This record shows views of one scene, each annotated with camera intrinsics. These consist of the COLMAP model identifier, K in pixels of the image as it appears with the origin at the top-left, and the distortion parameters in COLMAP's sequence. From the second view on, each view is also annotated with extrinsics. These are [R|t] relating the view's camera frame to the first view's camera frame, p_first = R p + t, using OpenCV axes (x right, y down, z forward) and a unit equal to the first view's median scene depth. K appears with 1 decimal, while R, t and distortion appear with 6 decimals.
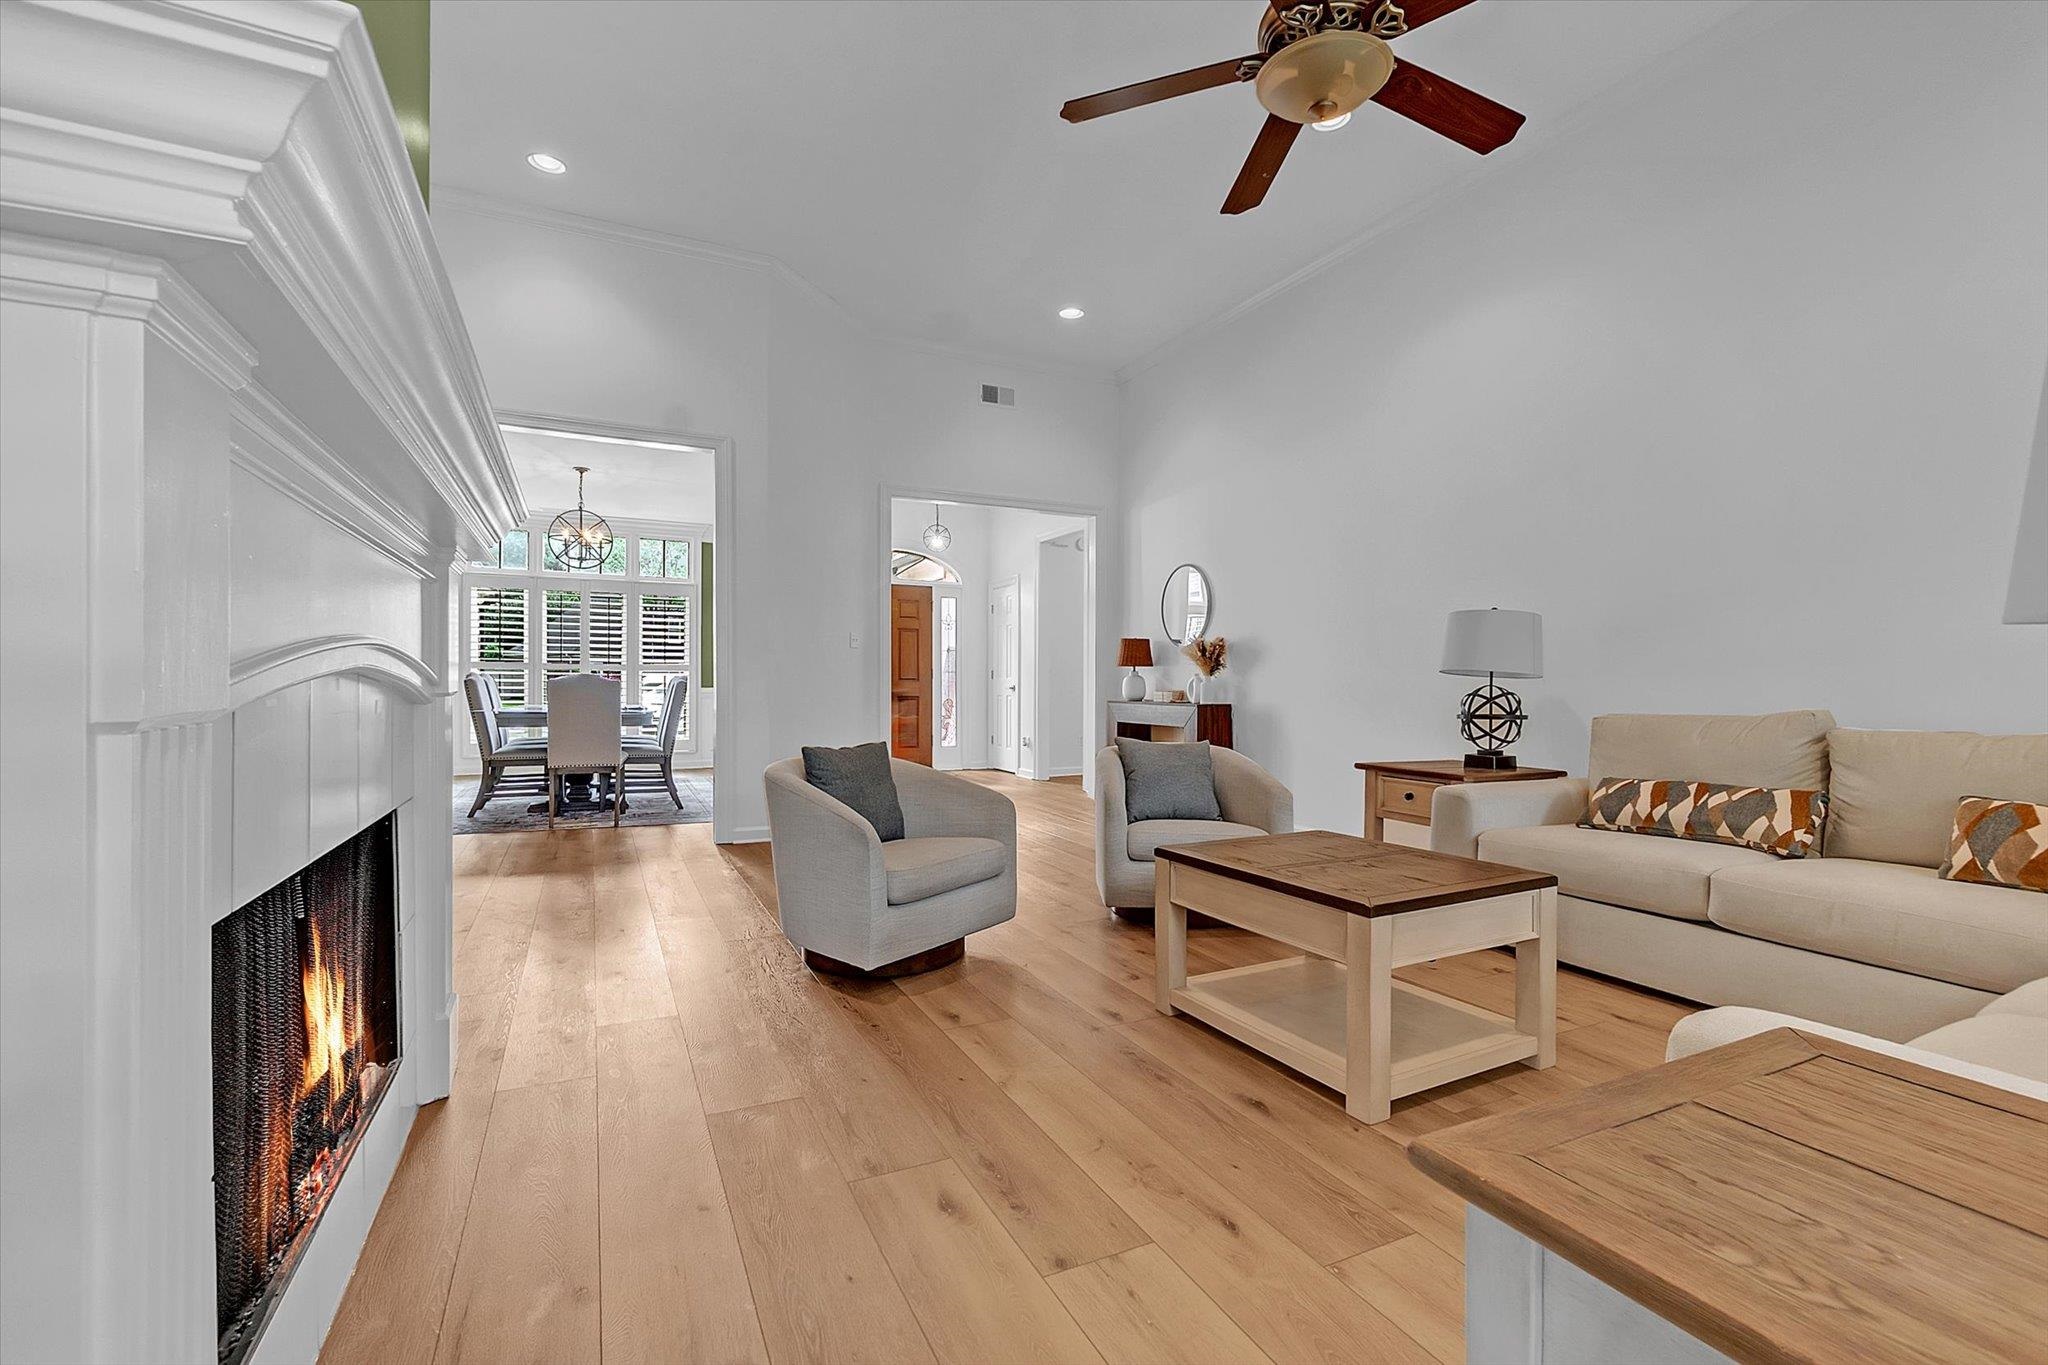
lens RADIAL K [[898.1, 0, 1010.1], [0, 898.1, 675.0], [0, 0, 1]] dist [-0.006603, 0.002005]
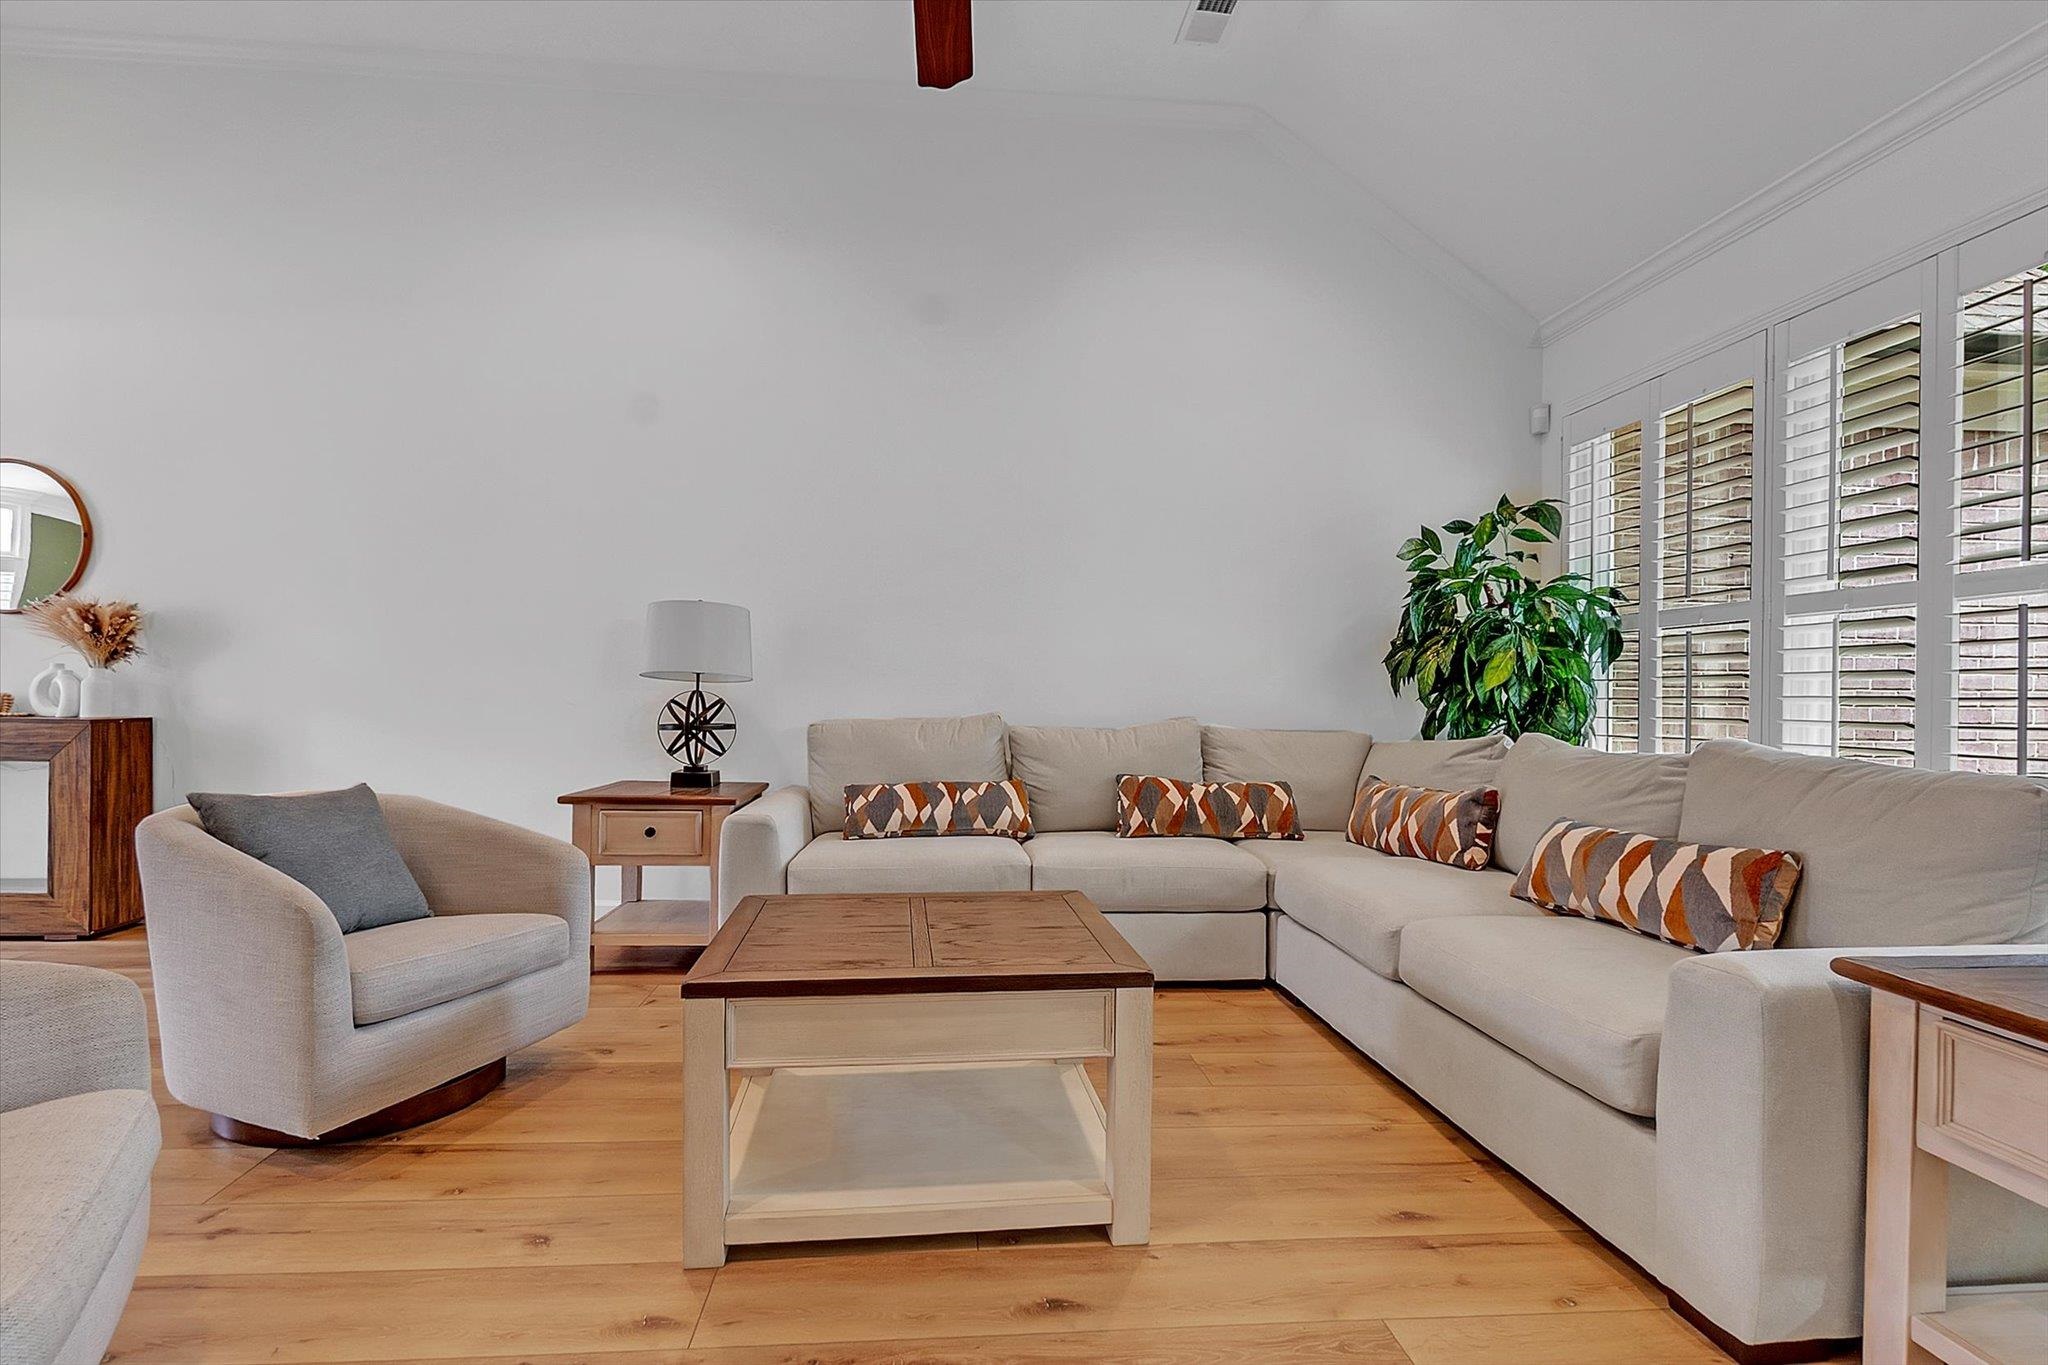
lens RADIAL K [[954.1, 0, 1024.6], [0, 954.1, 690.9], [0, 0, 1]] dist [-0.002295, -0.000087]
pose [[0.350346, 0.002270, 0.936618, -0.274955], [-0.018311, 0.999823, 0.004426, 0.003348], [-0.936442, -0.018701, 0.350325, 0.509358]]
